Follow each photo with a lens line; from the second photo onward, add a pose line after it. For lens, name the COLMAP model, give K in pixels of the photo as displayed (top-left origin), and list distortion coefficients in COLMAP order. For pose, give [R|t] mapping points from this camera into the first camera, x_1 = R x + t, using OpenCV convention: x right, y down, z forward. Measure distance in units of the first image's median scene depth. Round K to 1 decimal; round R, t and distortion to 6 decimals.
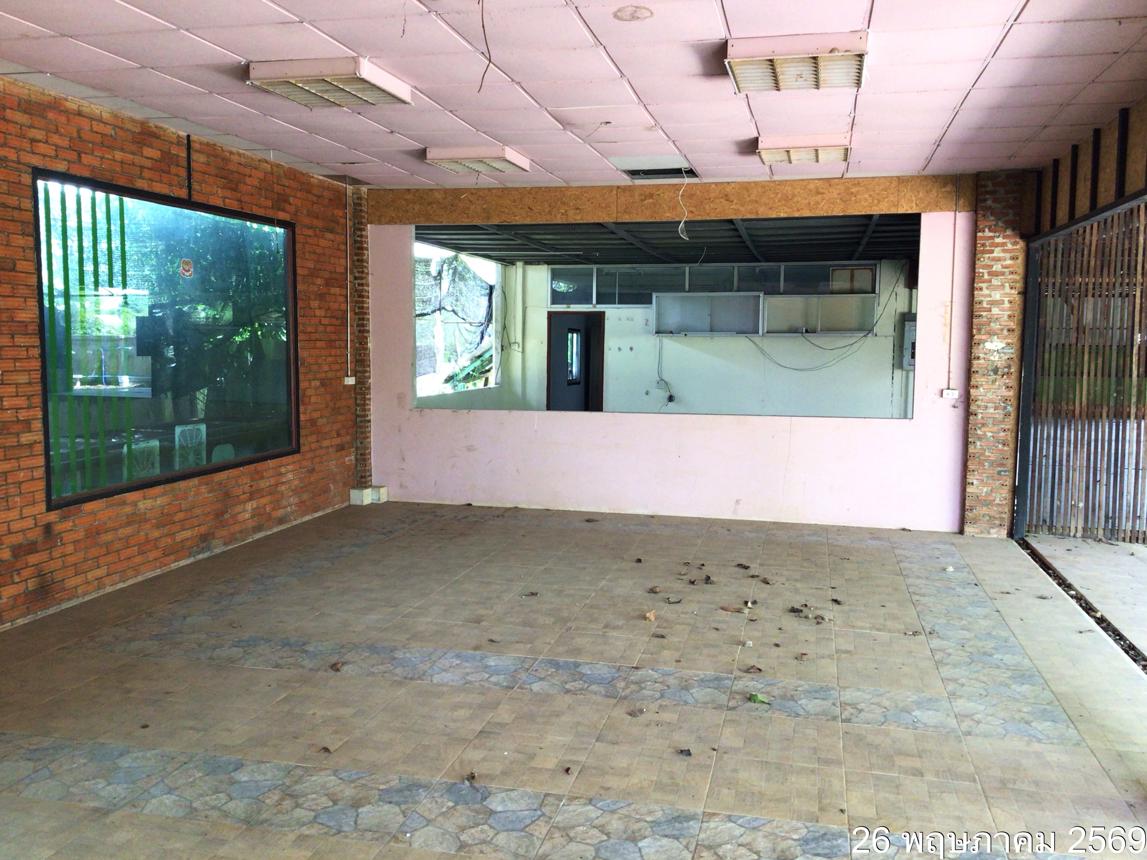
lens RADIAL K [[1027.2, 0, 580.8], [0, 1027.2, 429.1], [0, 0, 1]] dist [0.008534, -0.003869]
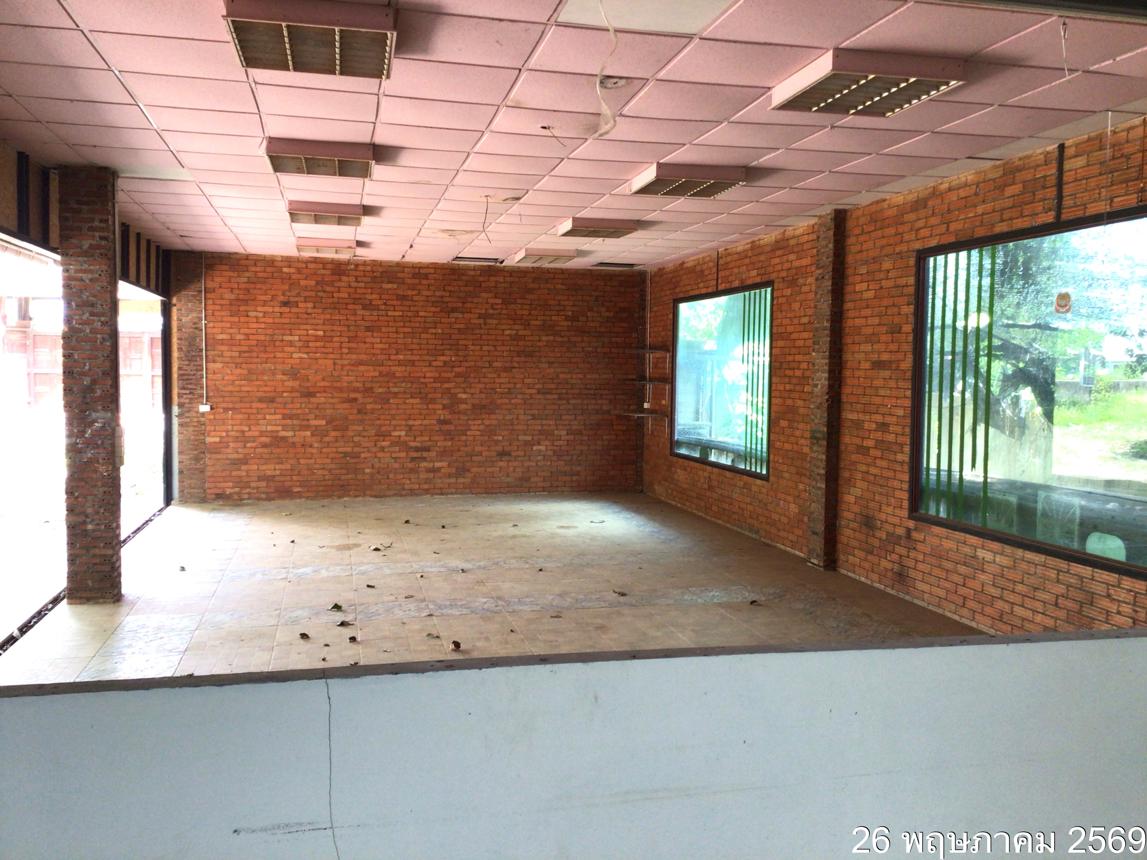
lens RADIAL K [[1027.2, 0, 580.8], [0, 1027.2, 430.5], [0, 0, 1]] dist [0.008534, -0.003869]
pose [[-0.896276, 0.006189, -0.443454, 0.398307], [-0.062204, 0.988265, 0.139513, -0.175291], [0.439113, 0.152627, -0.885373, 1.888152]]
